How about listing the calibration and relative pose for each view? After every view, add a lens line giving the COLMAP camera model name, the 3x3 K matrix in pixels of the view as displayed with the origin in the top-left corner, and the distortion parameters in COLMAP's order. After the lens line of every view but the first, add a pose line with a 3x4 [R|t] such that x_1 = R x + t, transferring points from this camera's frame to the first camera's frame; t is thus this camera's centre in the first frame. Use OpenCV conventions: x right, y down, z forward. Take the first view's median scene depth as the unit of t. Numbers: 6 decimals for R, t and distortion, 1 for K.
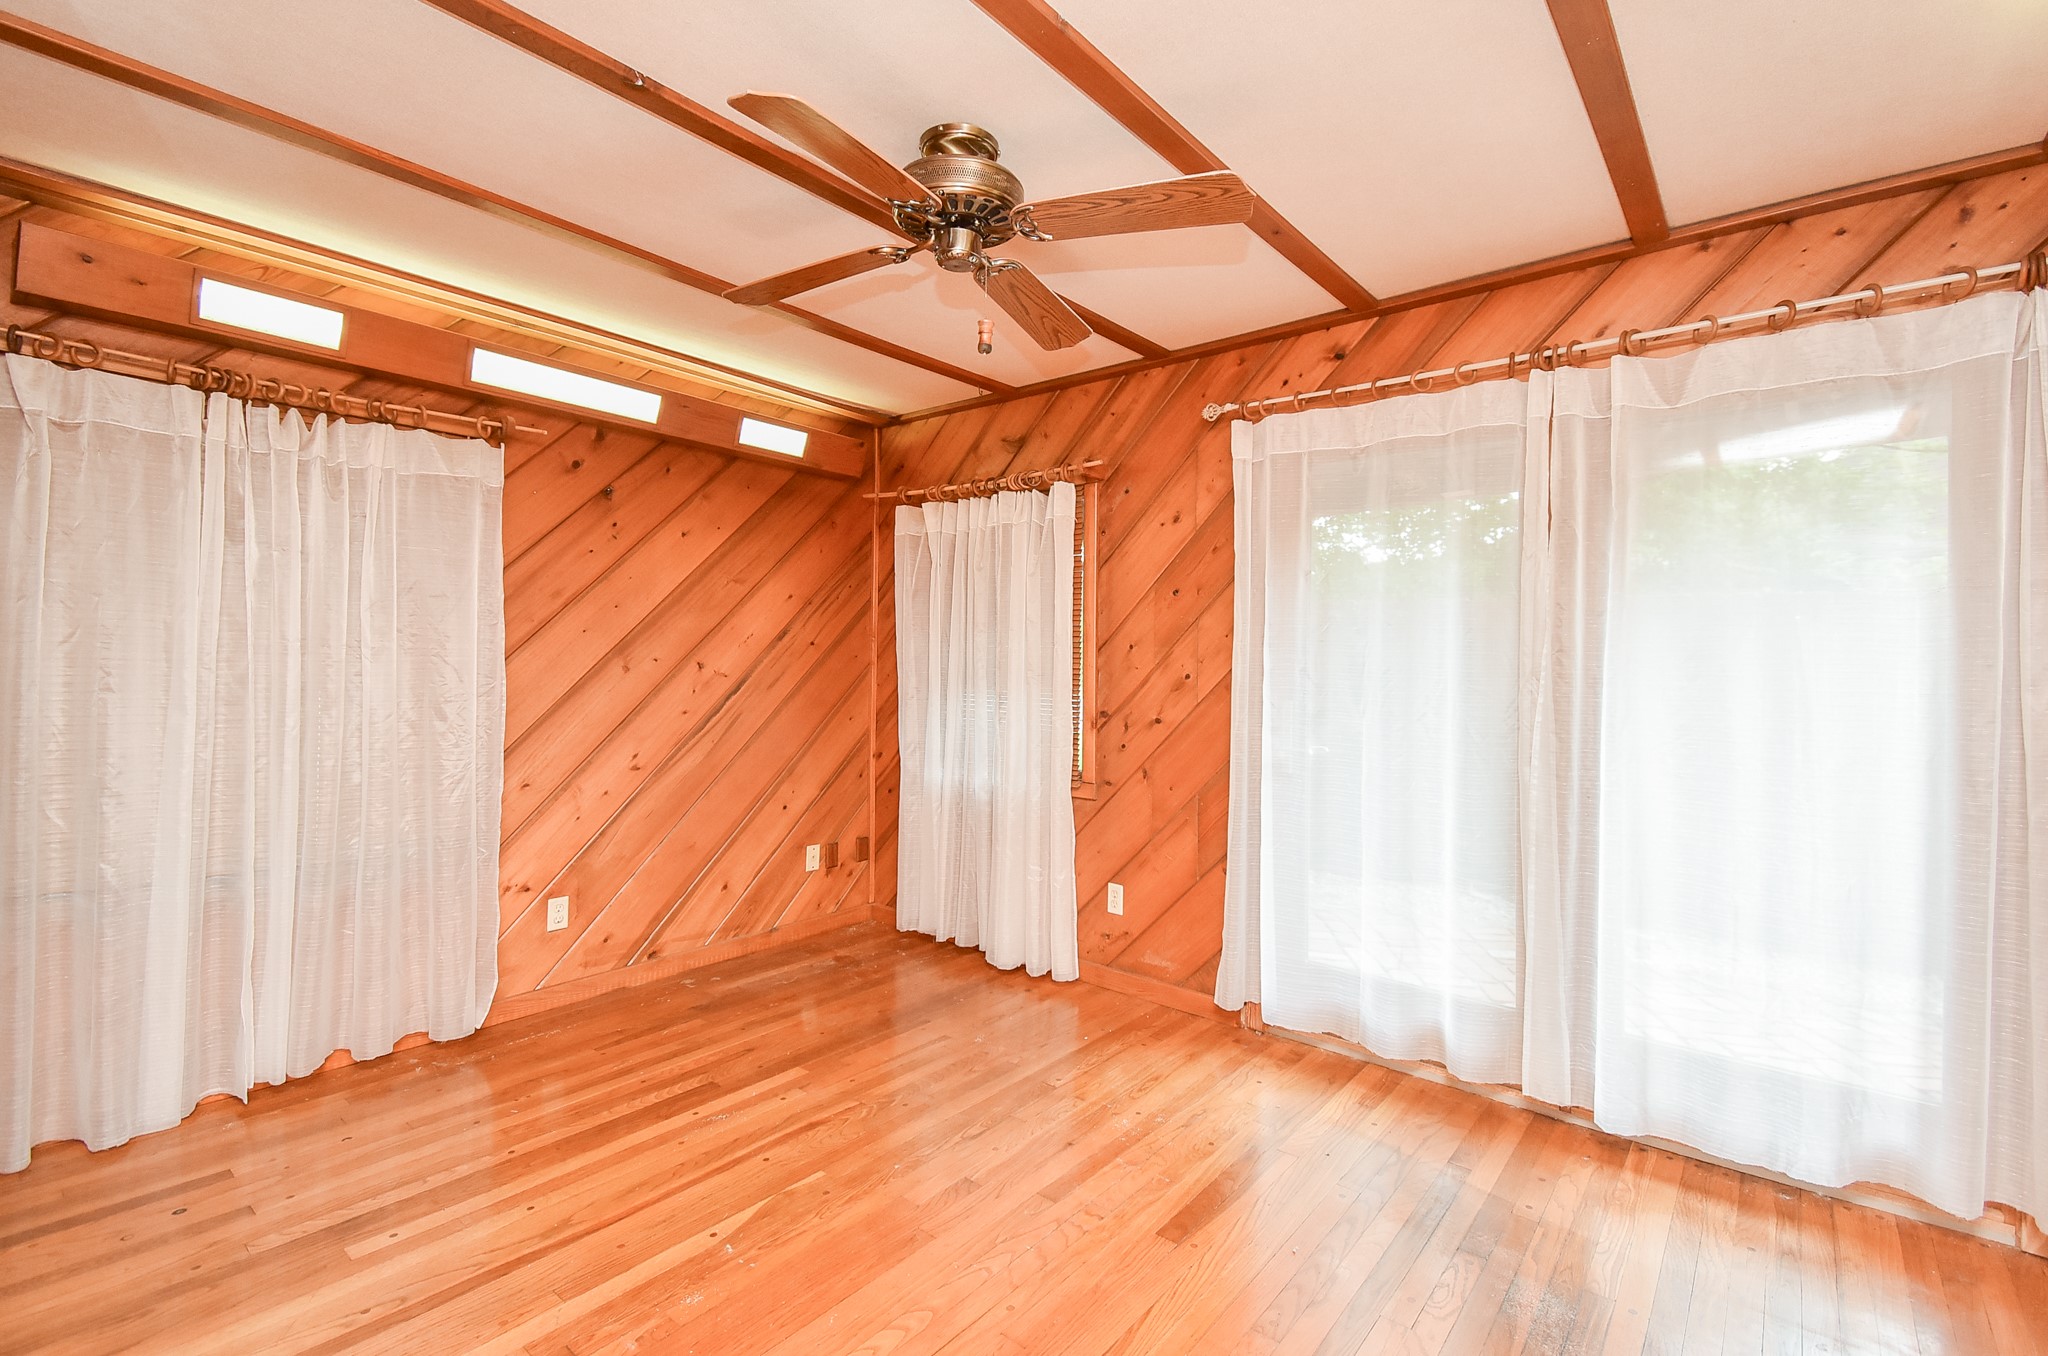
lens RADIAL K [[900.9, 0, 1052.6], [0, 900.9, 652.5], [0, 0, 1]] dist [0.013933, -0.000358]
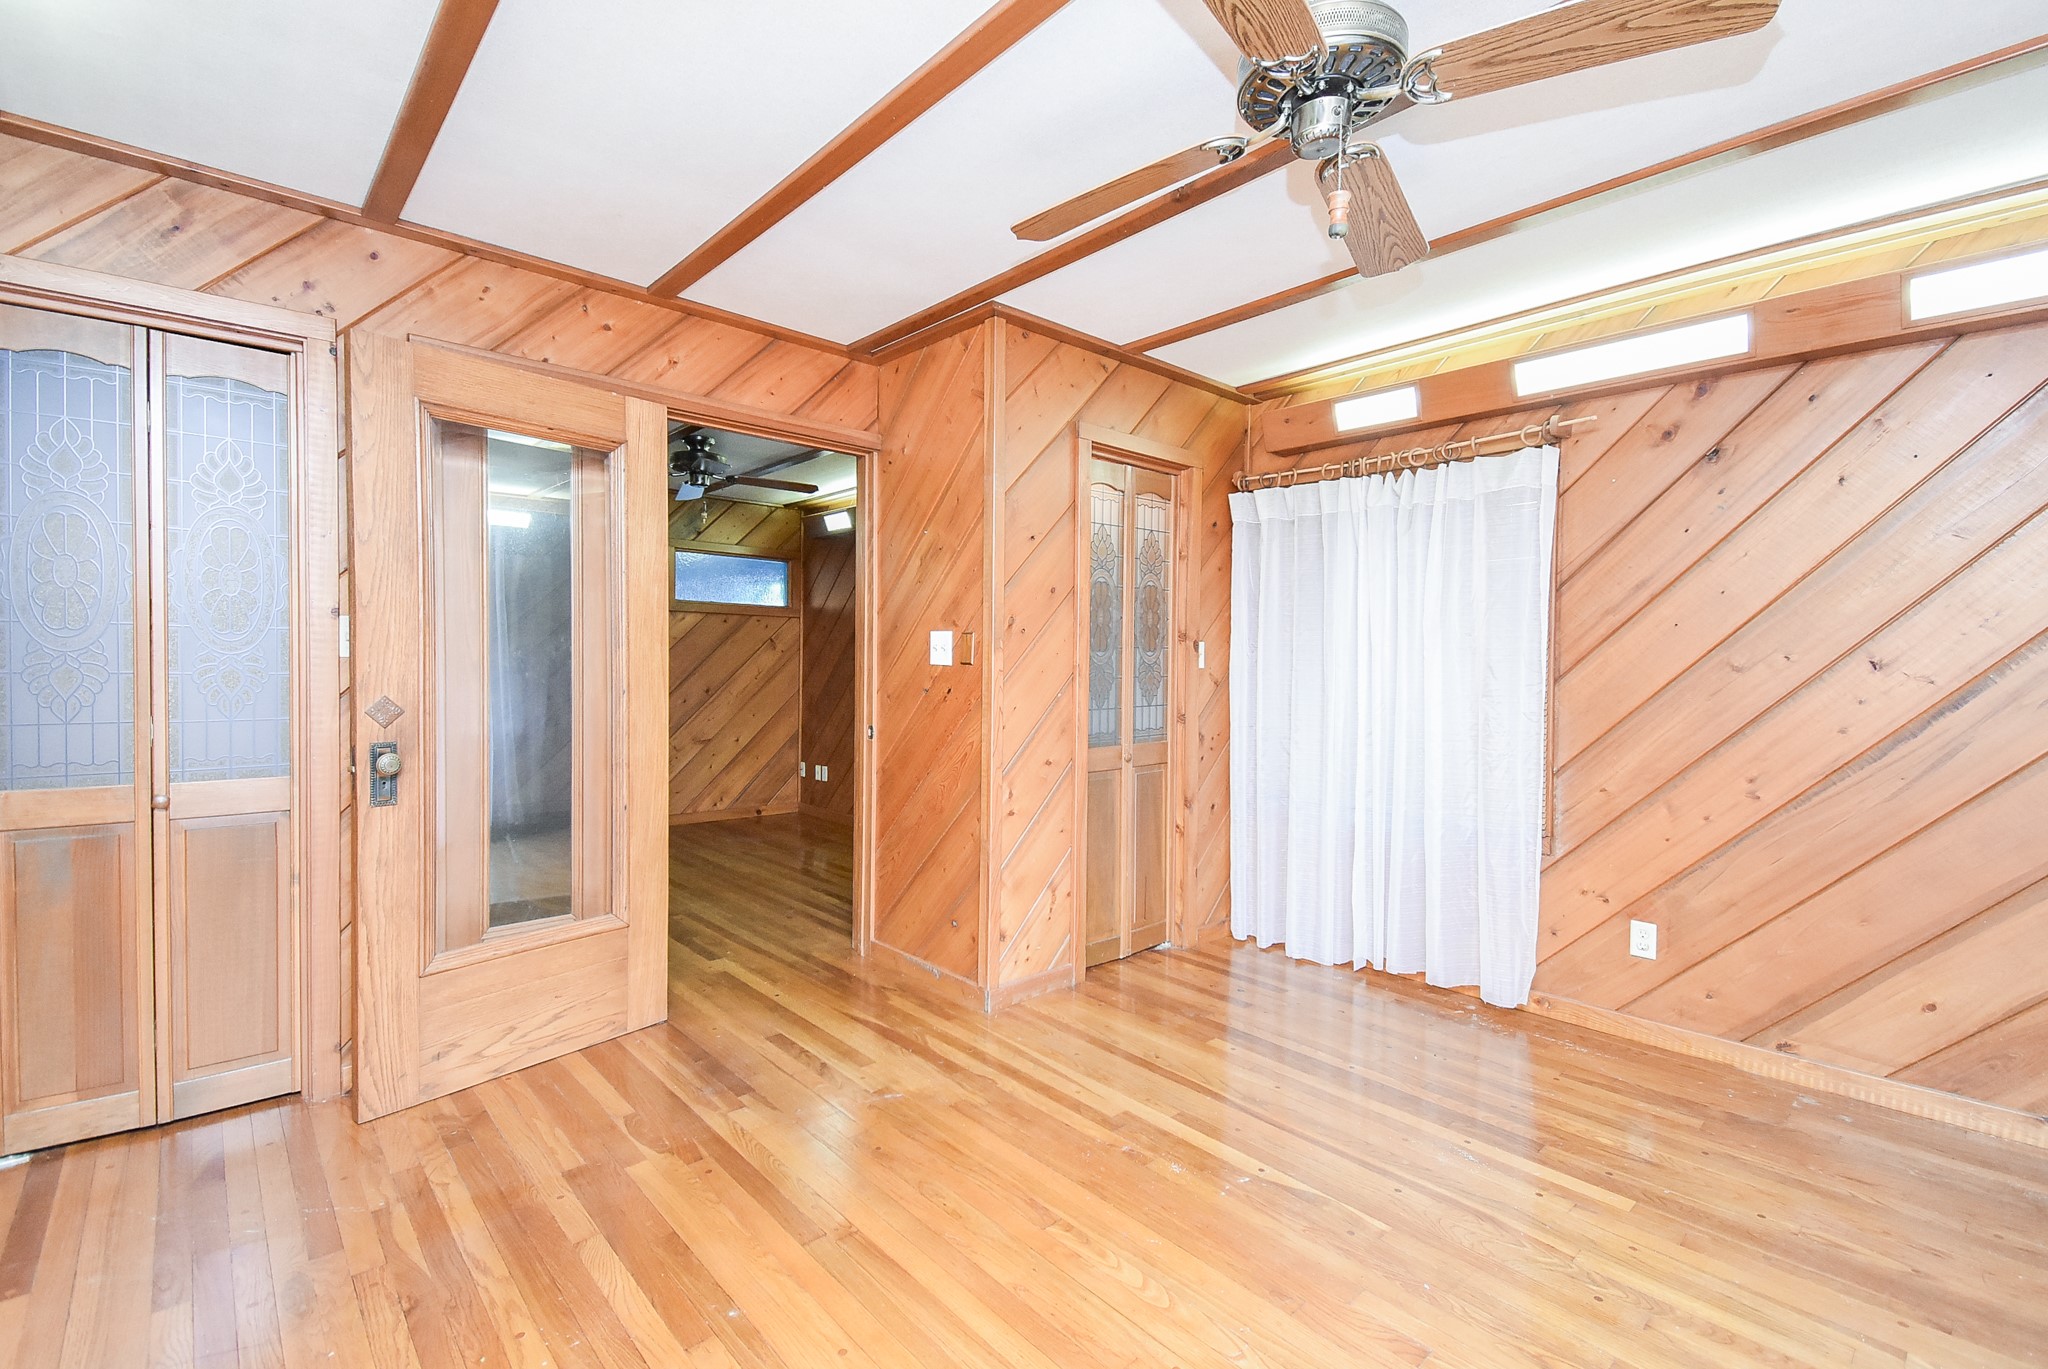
lens RADIAL K [[904.4, 0, 1010.2], [0, 904.4, 681.5], [0, 0, 1]] dist [0.053209, -0.028697]
pose [[-0.158555, 0.006980, -0.987325, 0.529608], [0.001968, 0.999975, 0.006753, 0.026468], [0.987348, -0.000872, -0.158565, 0.599957]]
